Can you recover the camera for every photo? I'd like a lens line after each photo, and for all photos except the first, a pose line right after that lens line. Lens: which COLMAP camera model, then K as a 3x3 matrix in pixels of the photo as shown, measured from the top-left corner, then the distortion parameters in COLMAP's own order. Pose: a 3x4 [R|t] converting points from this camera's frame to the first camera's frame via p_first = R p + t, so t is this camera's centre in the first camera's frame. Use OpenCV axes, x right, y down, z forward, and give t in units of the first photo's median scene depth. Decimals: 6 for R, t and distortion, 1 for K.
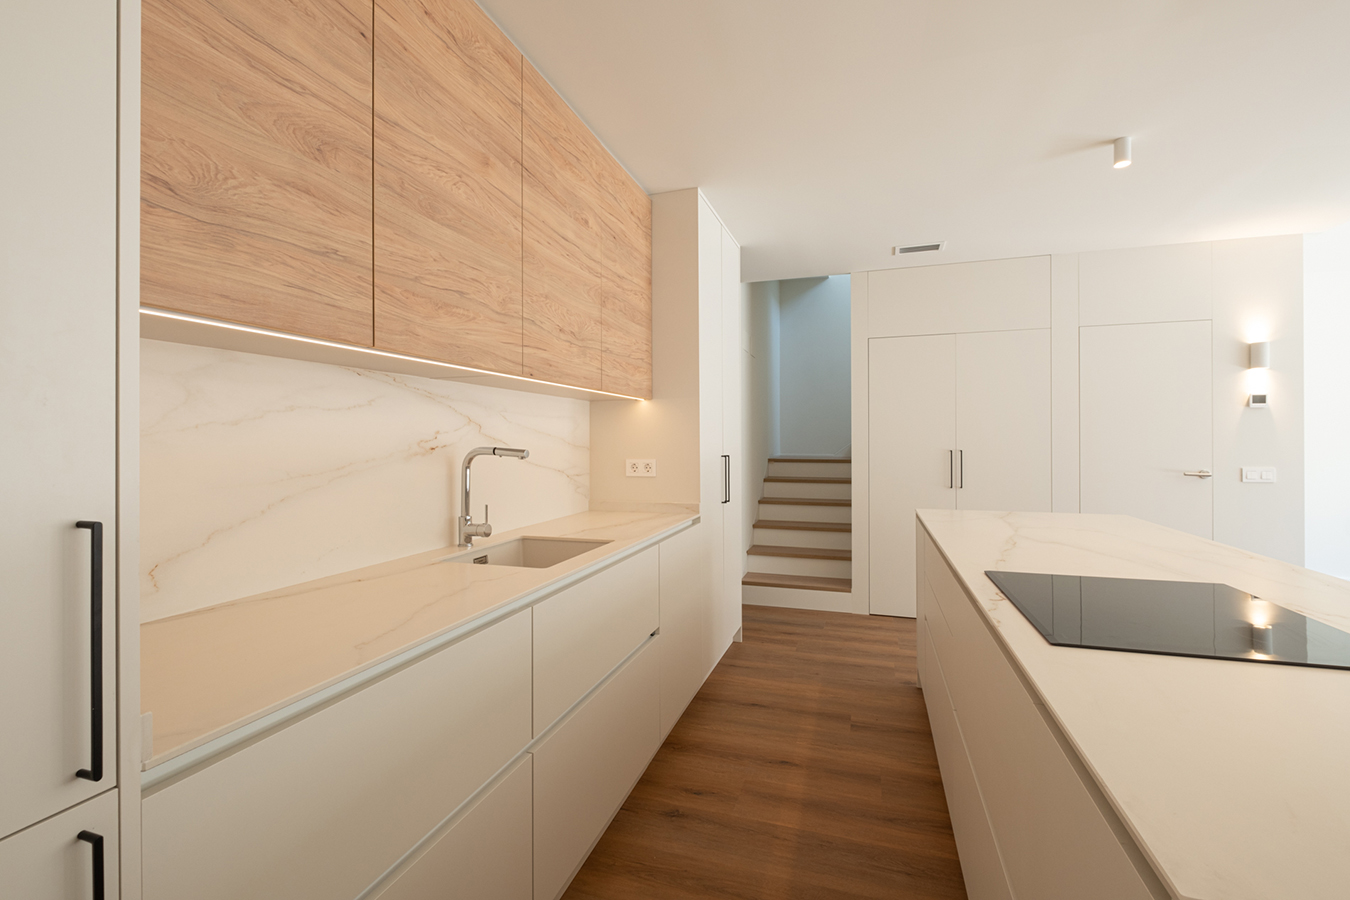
lens RADIAL K [[582.9, 0, 667.9], [0, 582.9, 442.6], [0, 0, 1]] dist [0.001474, -0.000671]
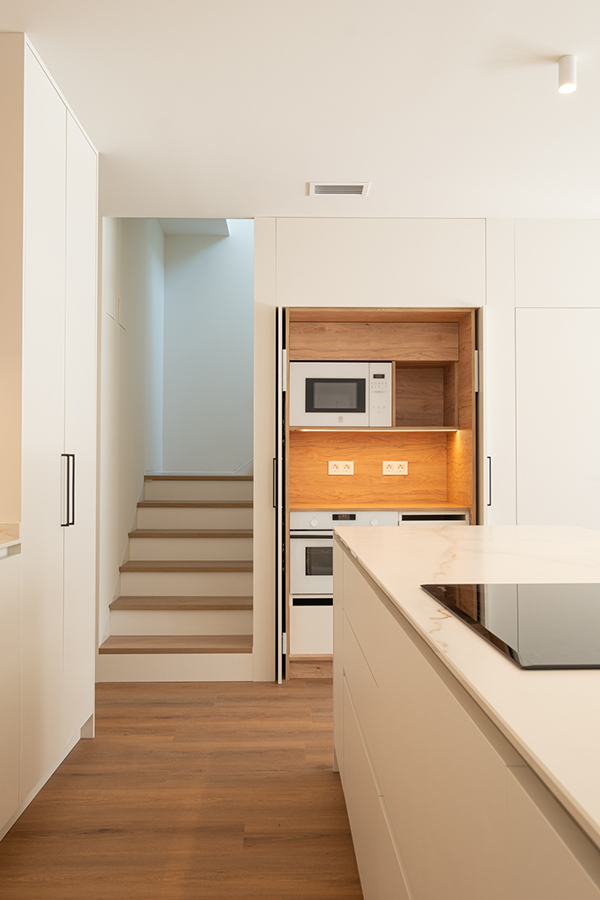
lens RADIAL K [[761.7, 0, 298.2], [0, 761.7, 450.6], [0, 0, 1]] dist [0.004667, 0.007080]
pose [[0.938767, 0.016935, 0.344135, 0.050585], [-0.006116, 0.999453, -0.032500, 0.049377], [-0.344497, 0.028405, 0.938358, 0.107290]]
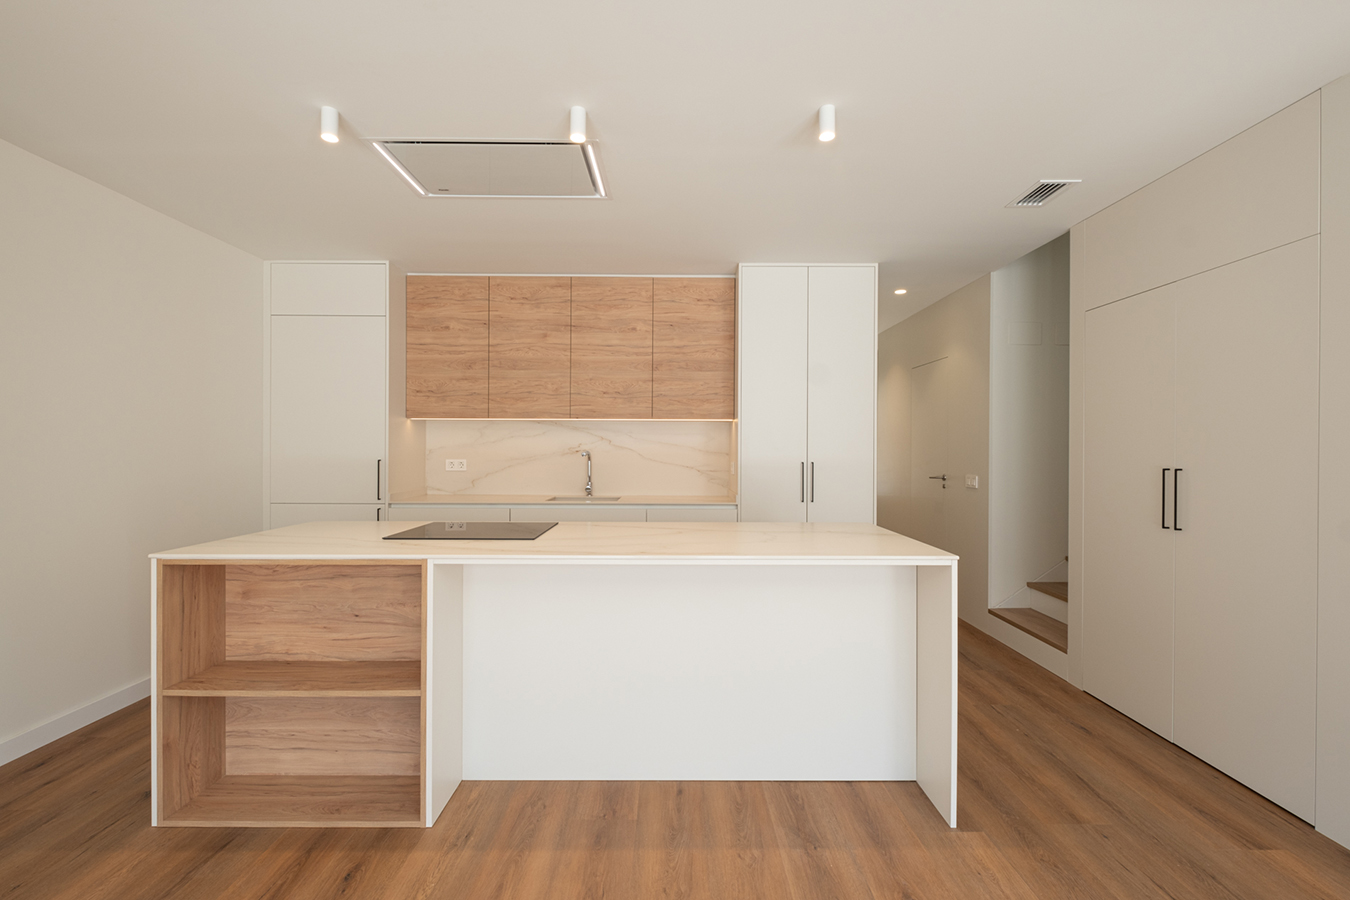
lens RADIAL K [[582.9, 0, 673.2], [0, 582.9, 448.1], [0, 0, 1]] dist [0.001474, -0.000671]
pose [[0.327445, 0.005064, -0.944857, 1.238173], [-0.008633, 0.999960, 0.002368, -0.007303], [0.944831, 0.007381, 0.327476, 0.393672]]
